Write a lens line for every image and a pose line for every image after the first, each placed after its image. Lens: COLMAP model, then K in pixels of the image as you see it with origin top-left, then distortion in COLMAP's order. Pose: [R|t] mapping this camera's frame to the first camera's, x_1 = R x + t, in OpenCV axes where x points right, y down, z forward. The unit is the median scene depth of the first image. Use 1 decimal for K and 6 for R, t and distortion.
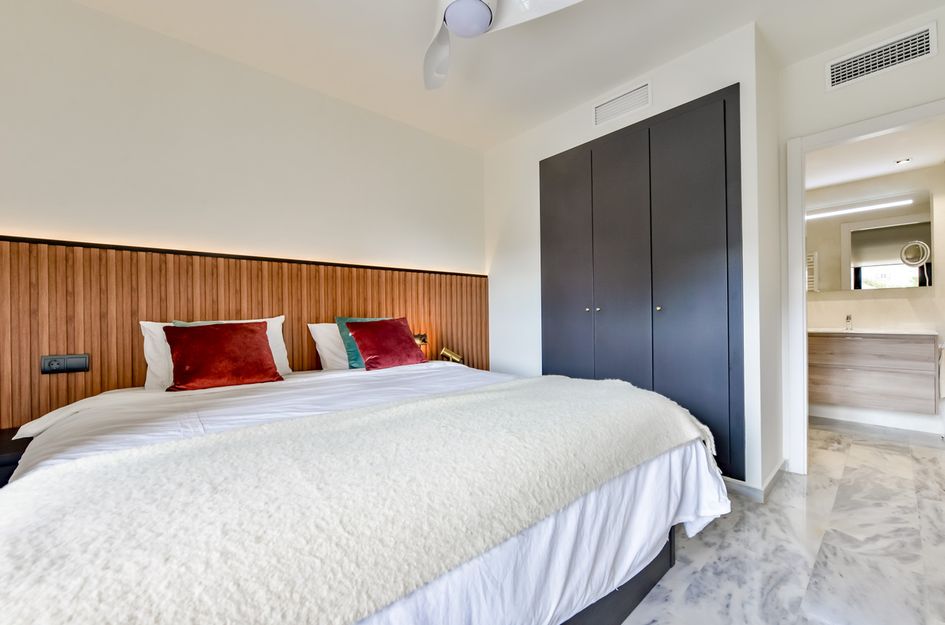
lens RADIAL K [[378.9, 0, 471.7], [0, 378.9, 315.5], [0, 0, 1]] dist [-0.003210, -0.000366]
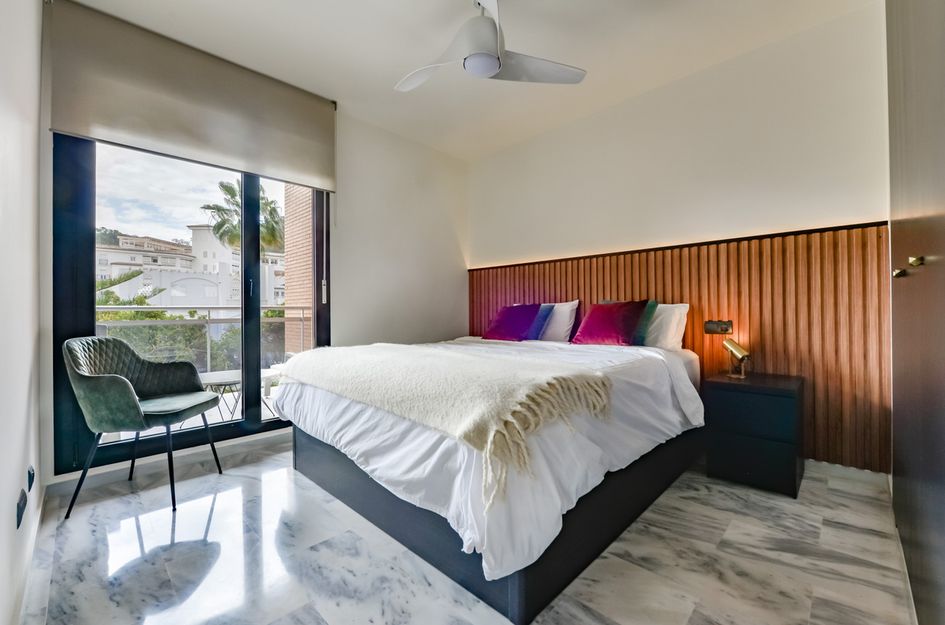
lens RADIAL K [[378.9, 0, 471.5], [0, 378.9, 305.7], [0, 0, 1]] dist [-0.003210, -0.000366]
pose [[0.082815, 0.011583, -0.996498, 1.415656], [0.001594, 0.999930, 0.011755, 0.020517], [0.996564, -0.002562, 0.082790, 0.952862]]
